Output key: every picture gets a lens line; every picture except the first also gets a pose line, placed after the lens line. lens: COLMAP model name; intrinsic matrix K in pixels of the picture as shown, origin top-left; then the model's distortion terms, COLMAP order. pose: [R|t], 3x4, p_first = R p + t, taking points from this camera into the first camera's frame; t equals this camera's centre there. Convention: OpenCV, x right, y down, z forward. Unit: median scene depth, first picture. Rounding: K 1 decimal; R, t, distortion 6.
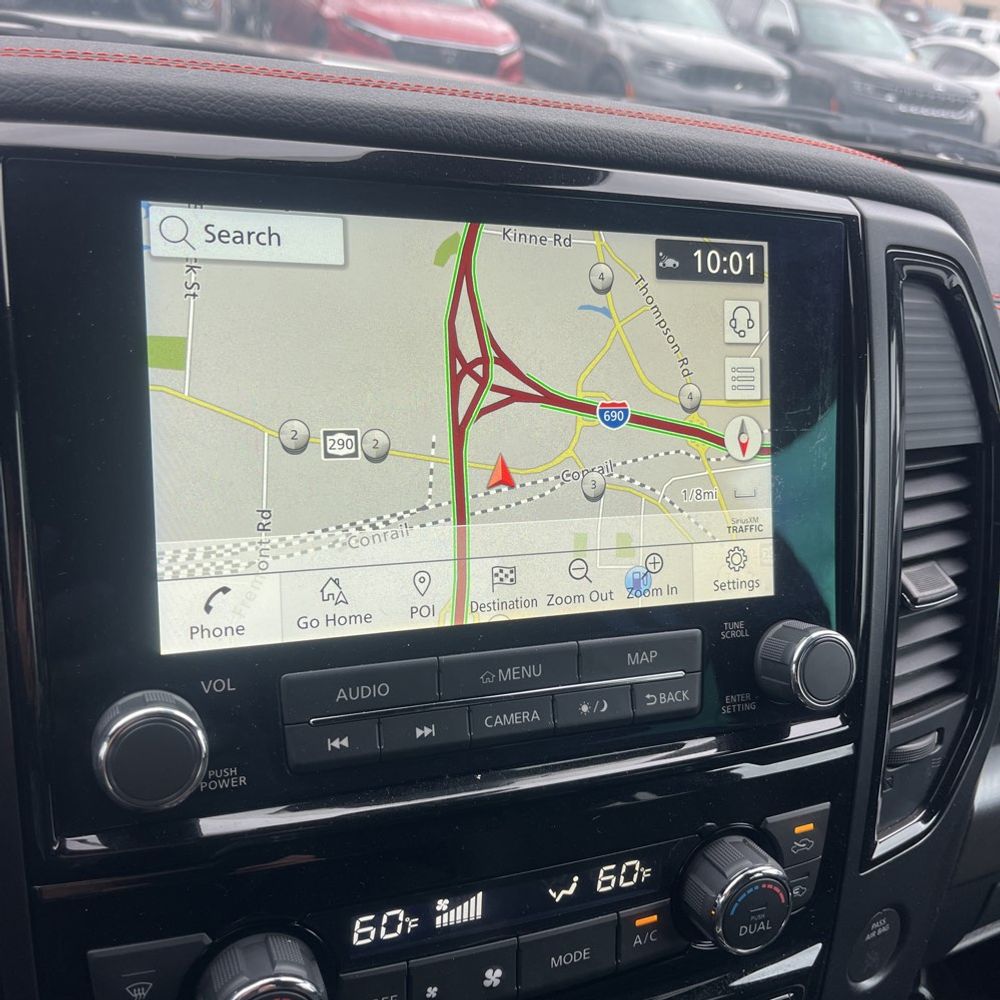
lens RADIAL K [[1003.5, 0, 505.0], [0, 1003.5, 493.3], [0, 0, 1]] dist [0.008912, 0.000000]
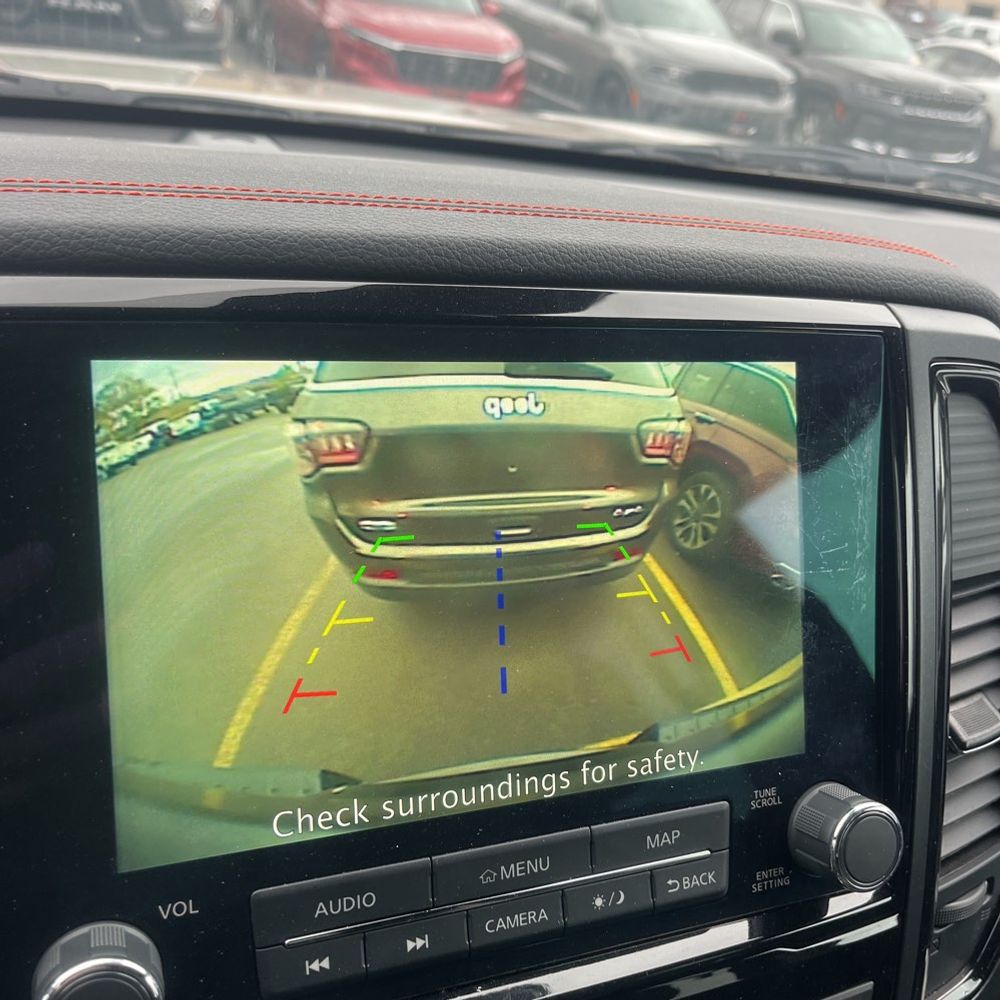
lens RADIAL K [[1003.5, 0, 503.0], [0, 1003.5, 491.7], [0, 0, 1]] dist [0.008912, 0.000000]
pose [[0.999935, -0.007587, -0.008539, 0.005170], [0.007558, 0.999966, -0.003404, -0.137740], [0.008564, 0.003339, 0.999958, 0.107416]]
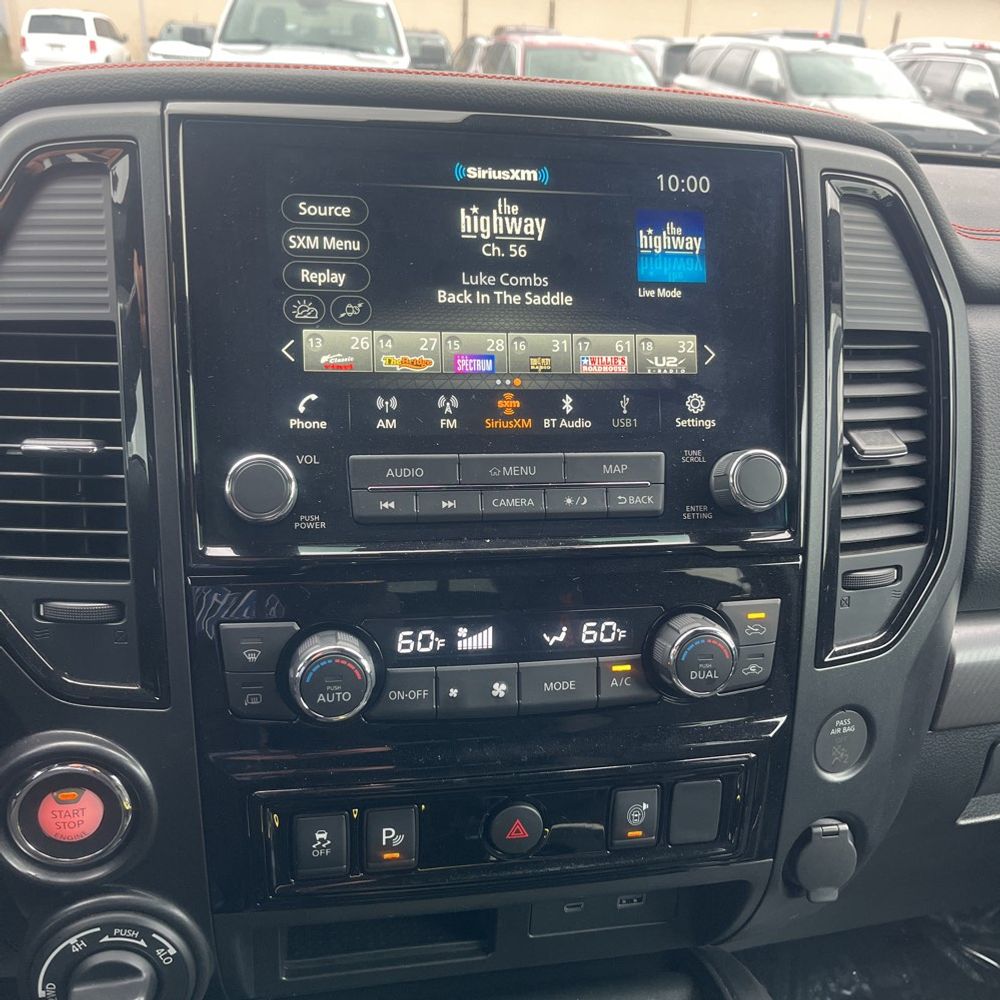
lens RADIAL K [[1003.5, 0, 498.6], [0, 1003.5, 510.1], [0, 0, 1]] dist [0.008912, 0.000000]
pose [[0.980202, -0.006386, -0.197897, 0.244098], [-0.007370, 0.997611, -0.068694, 0.306825], [0.197863, 0.068792, 0.977813, -0.343741]]
